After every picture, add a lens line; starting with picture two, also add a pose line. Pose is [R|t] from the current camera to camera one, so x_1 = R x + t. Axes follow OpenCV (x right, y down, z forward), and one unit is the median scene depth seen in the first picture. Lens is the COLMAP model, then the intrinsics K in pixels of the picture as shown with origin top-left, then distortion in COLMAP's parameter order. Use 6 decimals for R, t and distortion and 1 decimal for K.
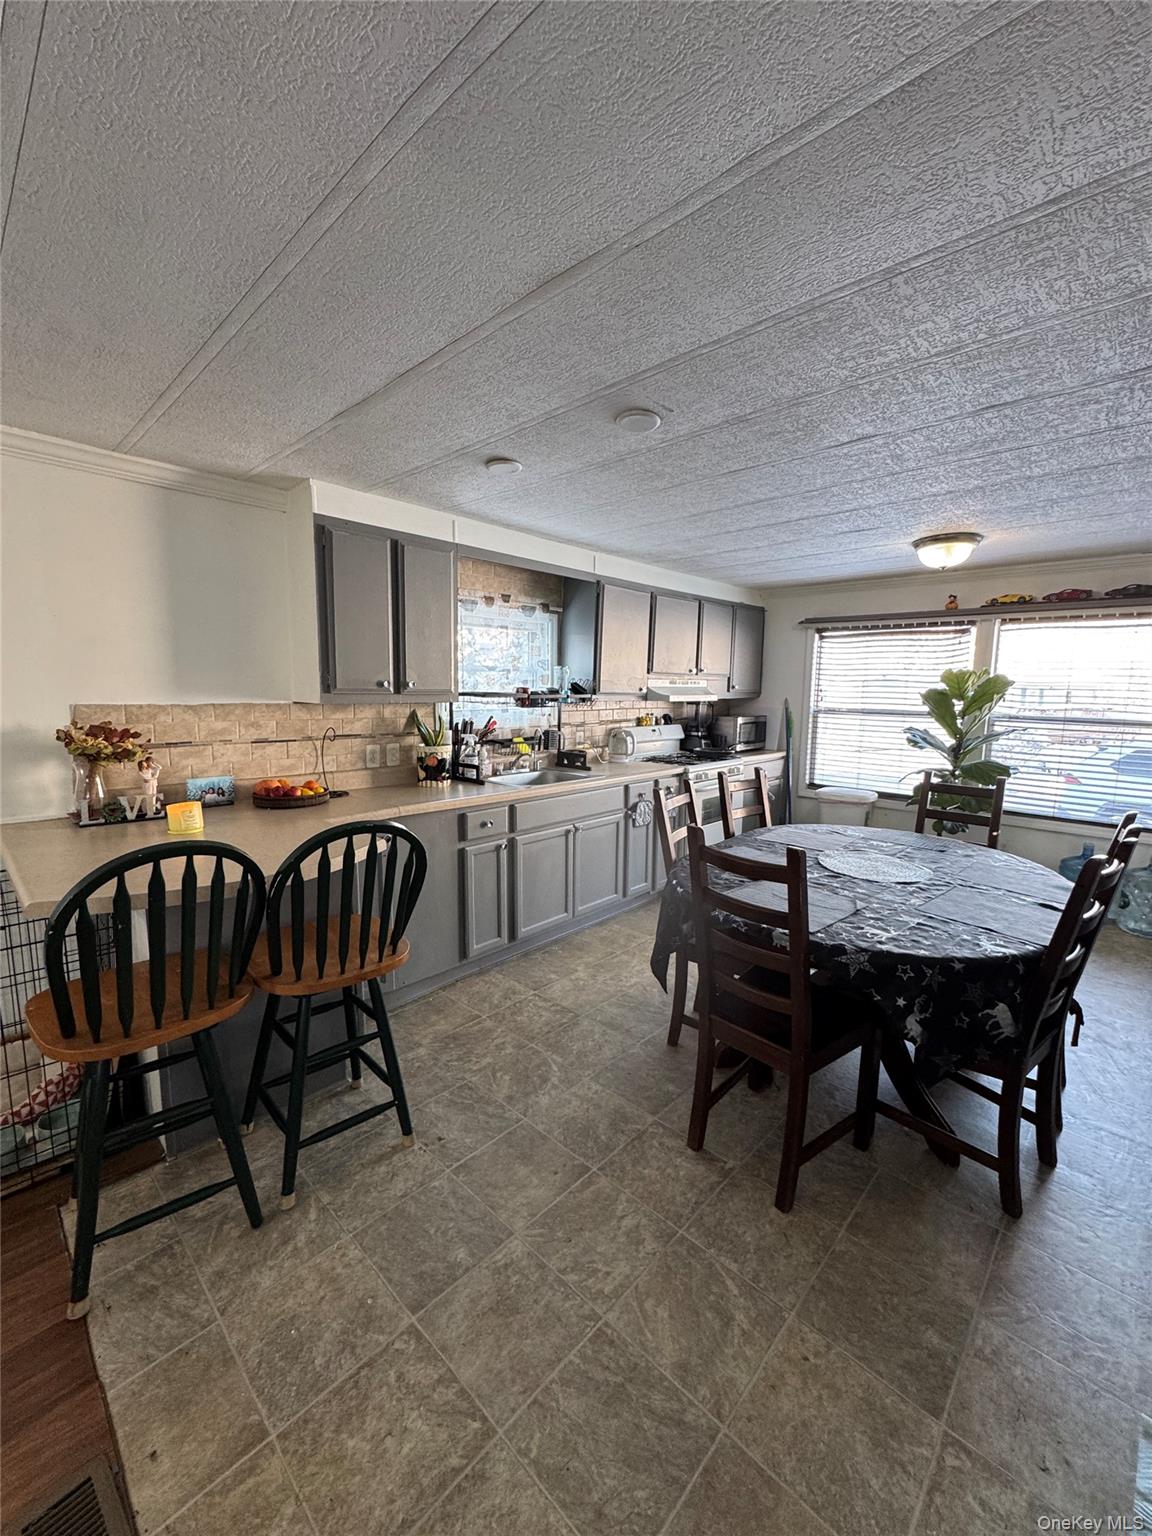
lens RADIAL K [[611.2, 0, 576.0], [0, 611.2, 768.0], [0, 0, 1]] dist [-0.001238, 0.000913]
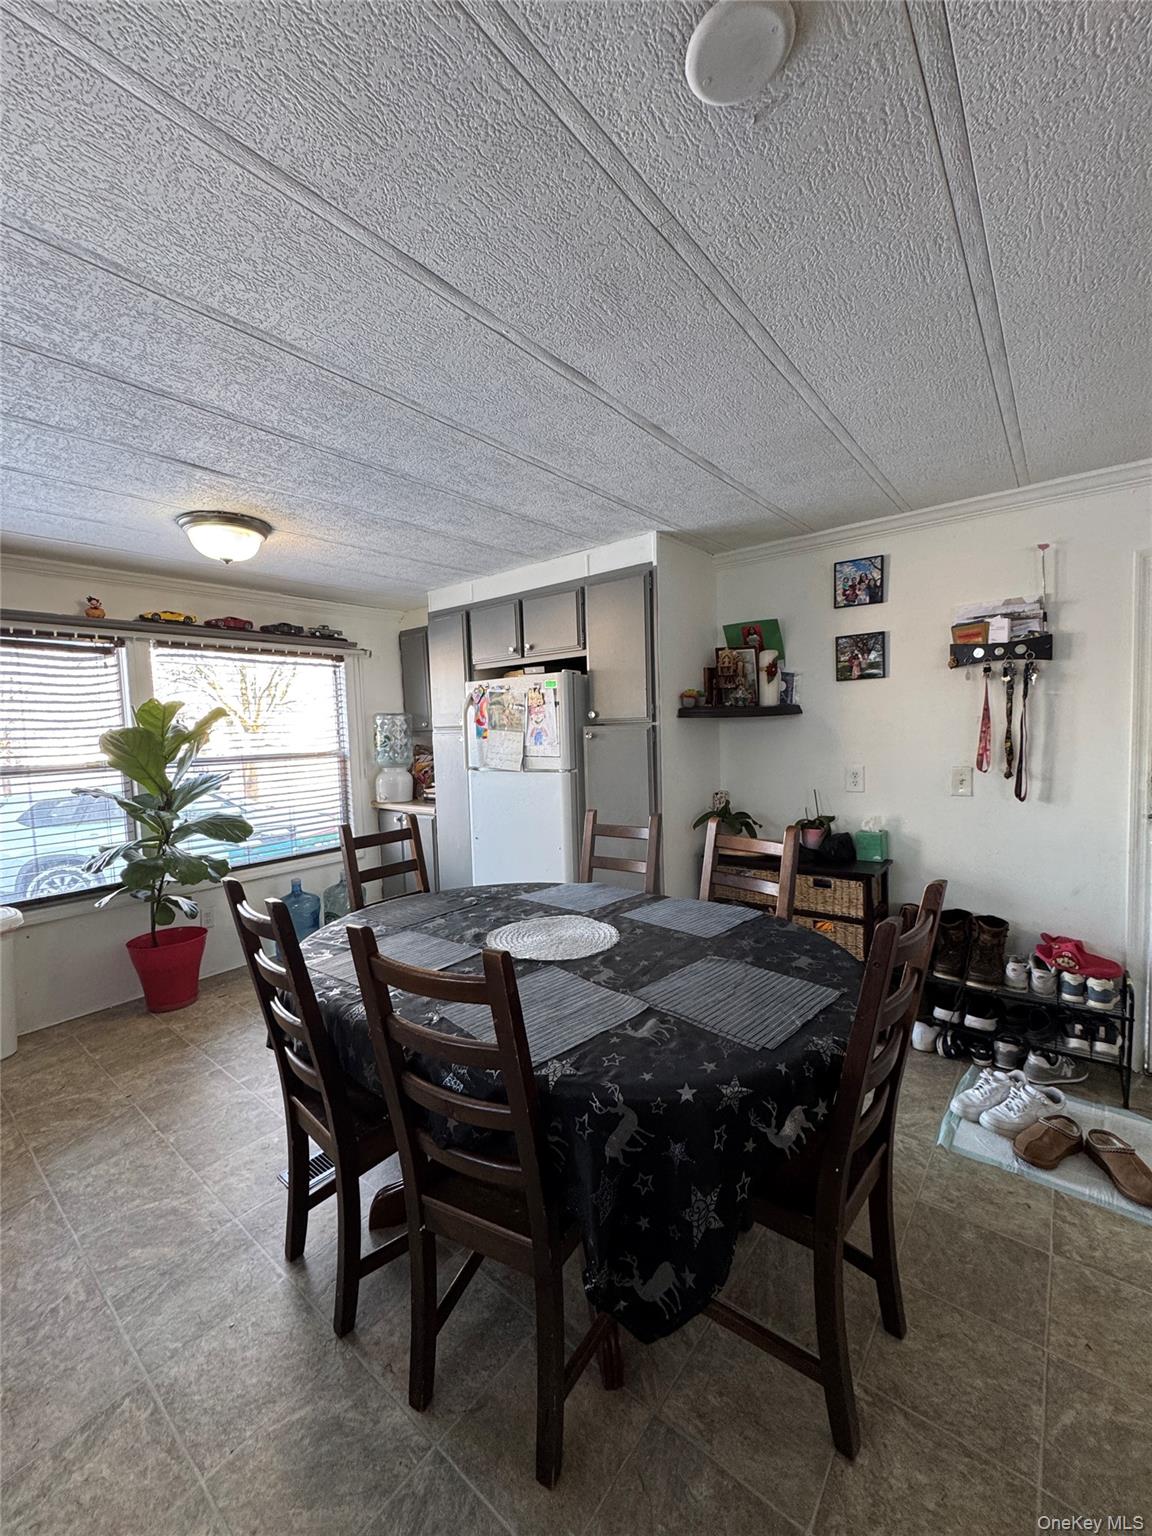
lens RADIAL K [[611.2, 0, 576.0], [0, 611.2, 768.0], [0, 0, 1]] dist [-0.001238, 0.000913]
pose [[-0.074859, -0.081511, 0.993857, -0.154093], [0.164642, 0.981965, 0.092937, -0.066656], [-0.983509, 0.170588, -0.060089, 0.555481]]
